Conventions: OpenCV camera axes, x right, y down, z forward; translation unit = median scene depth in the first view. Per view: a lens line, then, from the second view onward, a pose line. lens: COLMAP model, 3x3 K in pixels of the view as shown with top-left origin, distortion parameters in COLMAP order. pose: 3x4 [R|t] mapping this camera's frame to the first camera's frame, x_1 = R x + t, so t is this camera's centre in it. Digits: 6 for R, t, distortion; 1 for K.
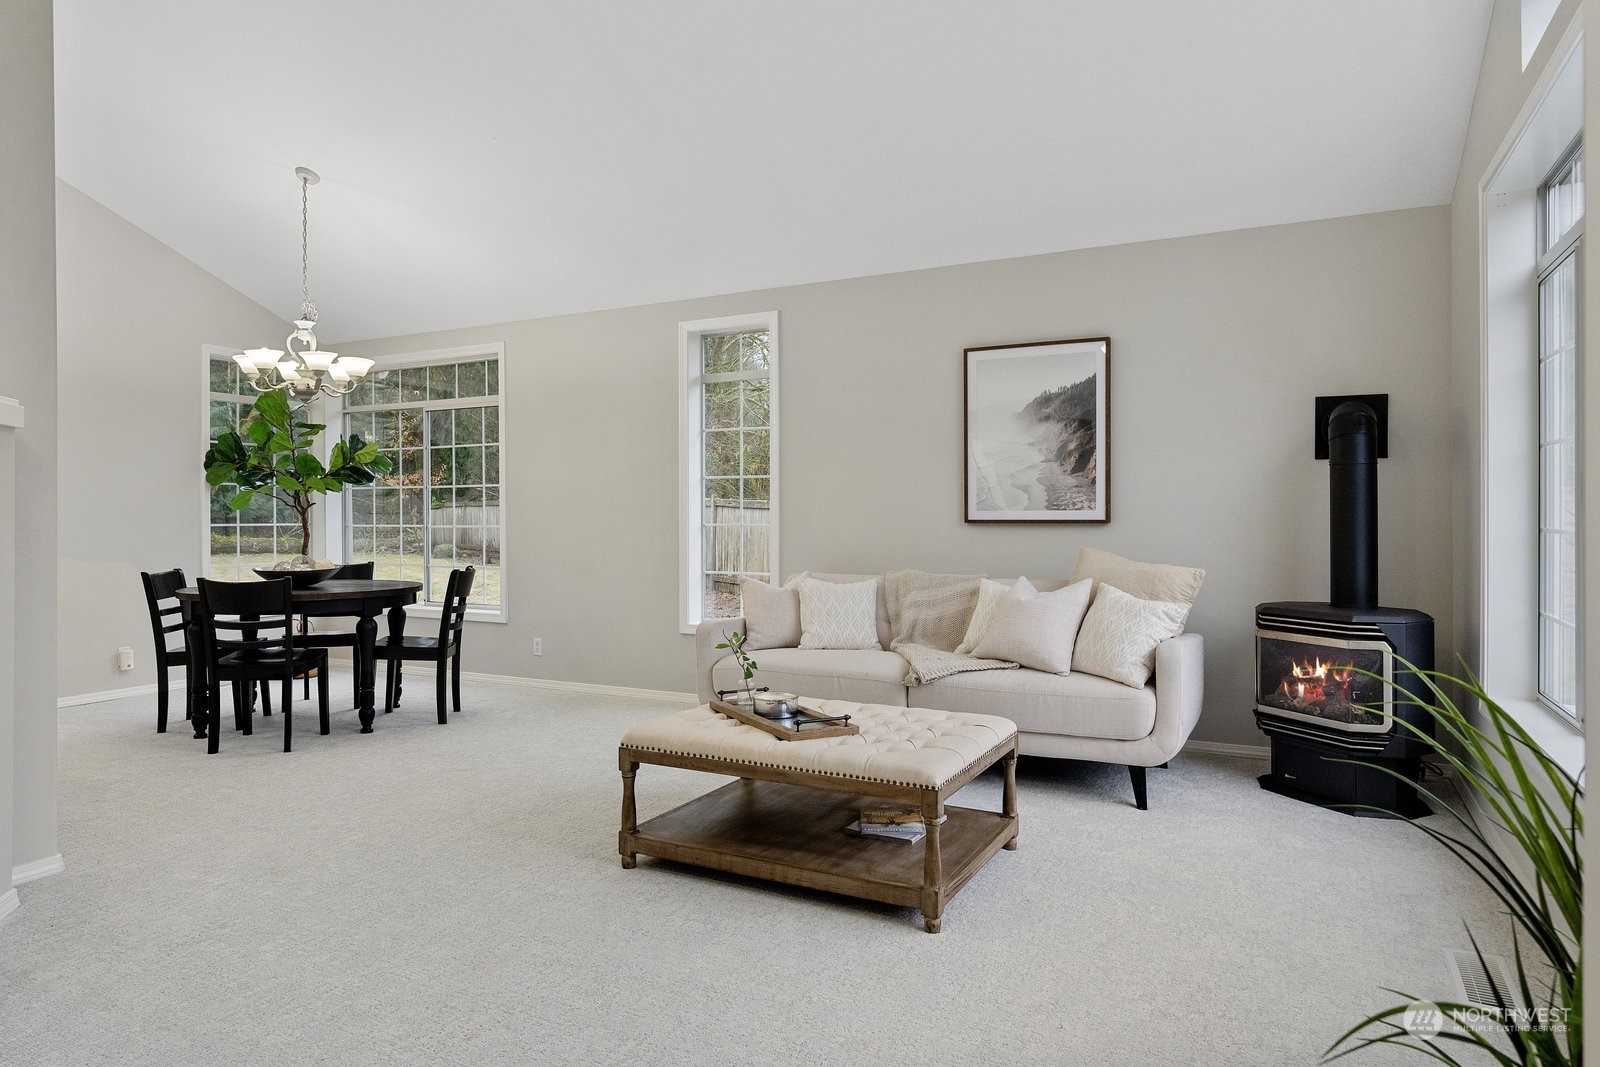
lens RADIAL K [[962.1, 0, 804.3], [0, 962.1, 511.5], [0, 0, 1]] dist [0.000464, 0.001314]
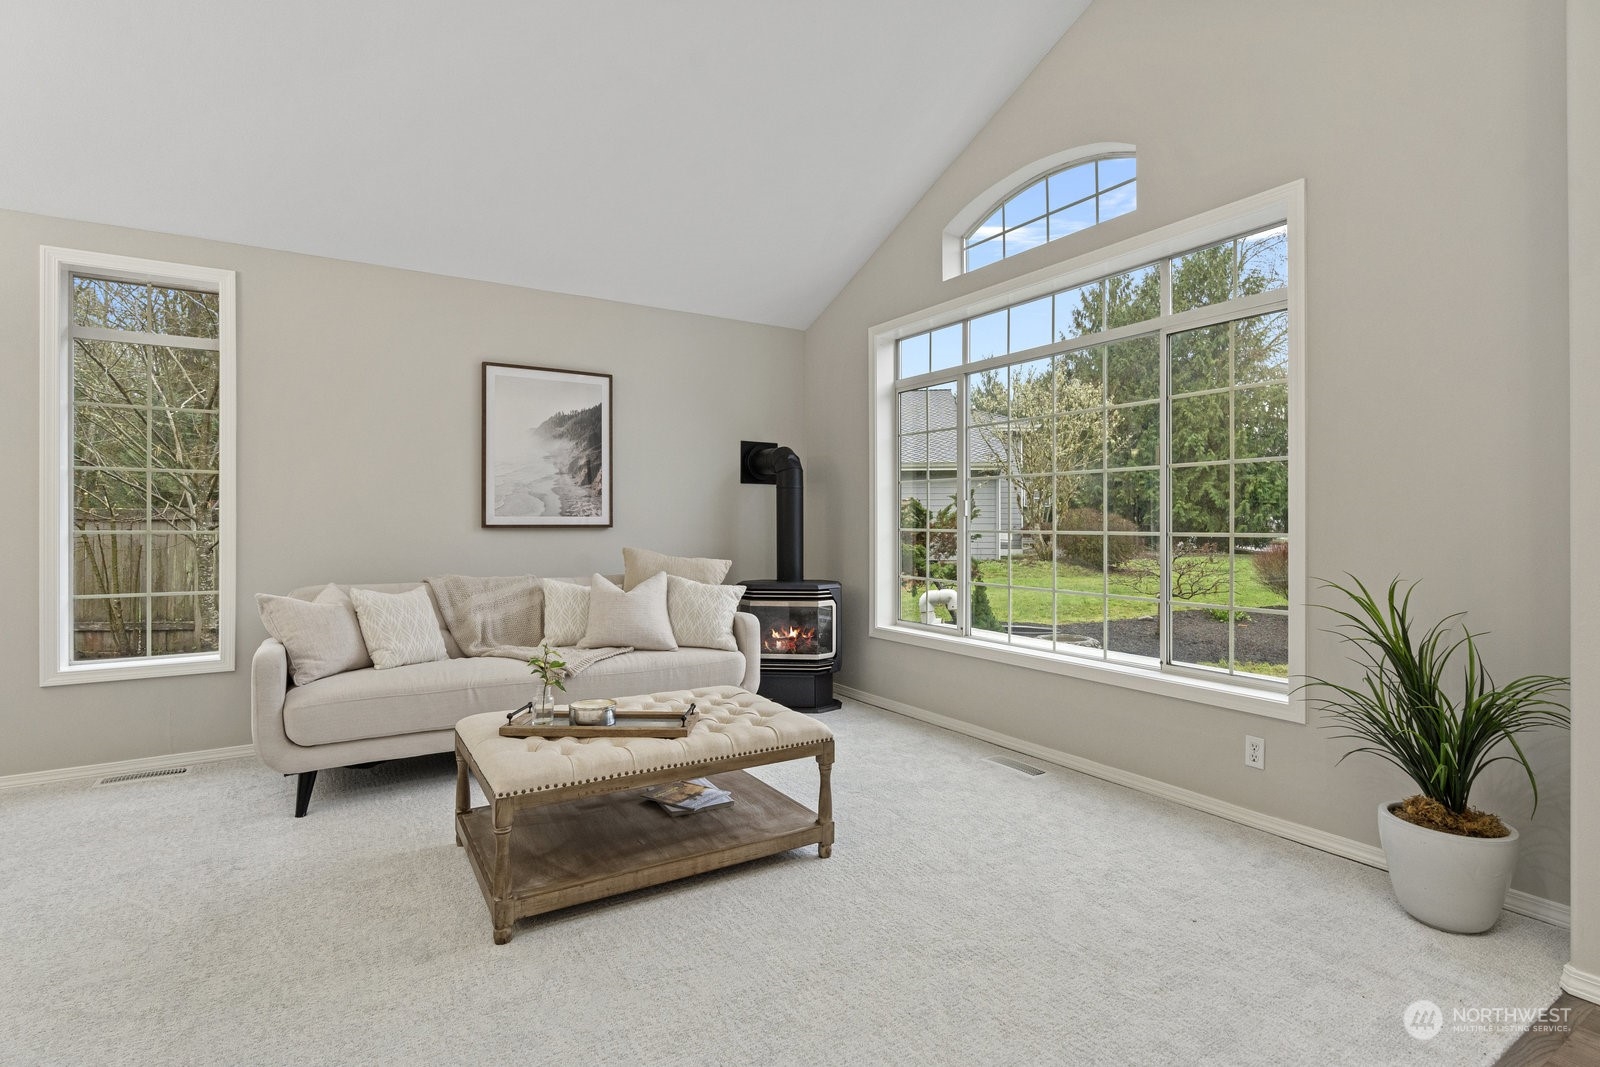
lens RADIAL K [[780.4, 0, 803.4], [0, 780.4, 524.4], [0, 0, 1]] dist [-0.003809, -0.000277]
pose [[0.519100, -0.000150, 0.854713, -0.336008], [-0.006170, 0.999973, 0.003923, 0.002592], [-0.854691, -0.007310, 0.519085, 0.230660]]
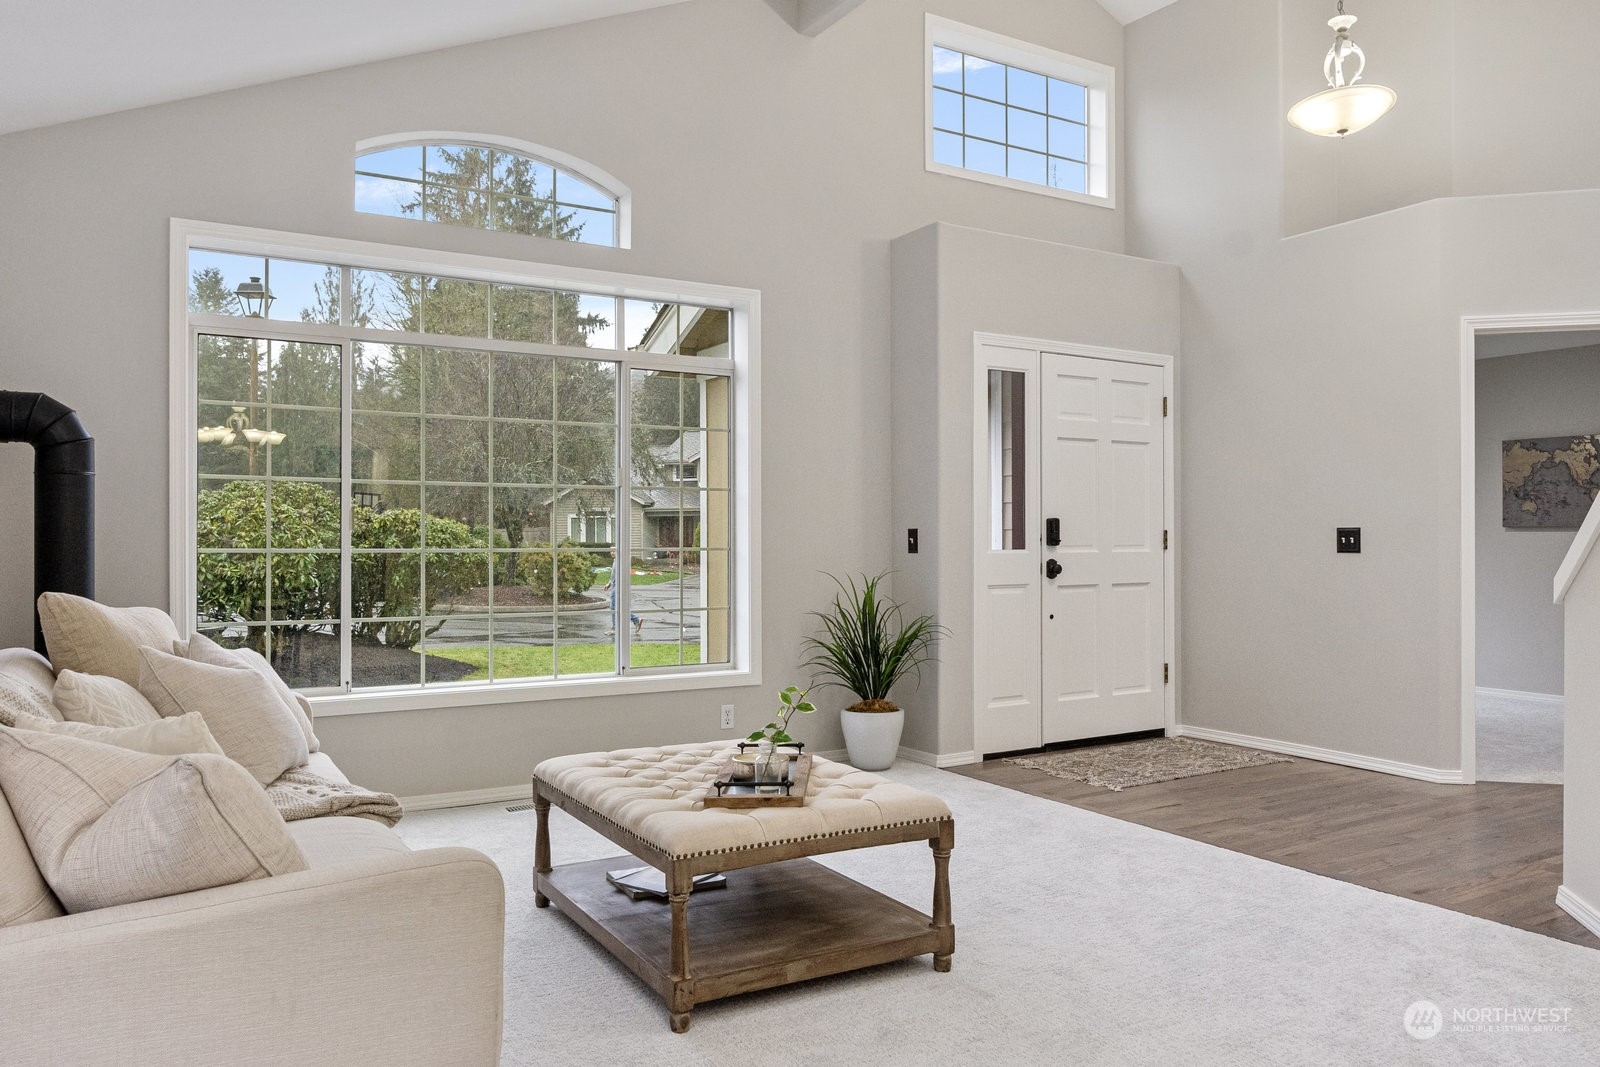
lens RADIAL K [[1138.3, 0, 798.7], [0, 1138.3, 539.3], [0, 0, 1]] dist [-0.003467, -0.000744]
pose [[-0.839112, 0.004752, 0.543938, -0.322338], [-0.002039, 0.999927, -0.011883, 0.012420], [-0.543955, -0.011080, -0.839041, 1.001896]]
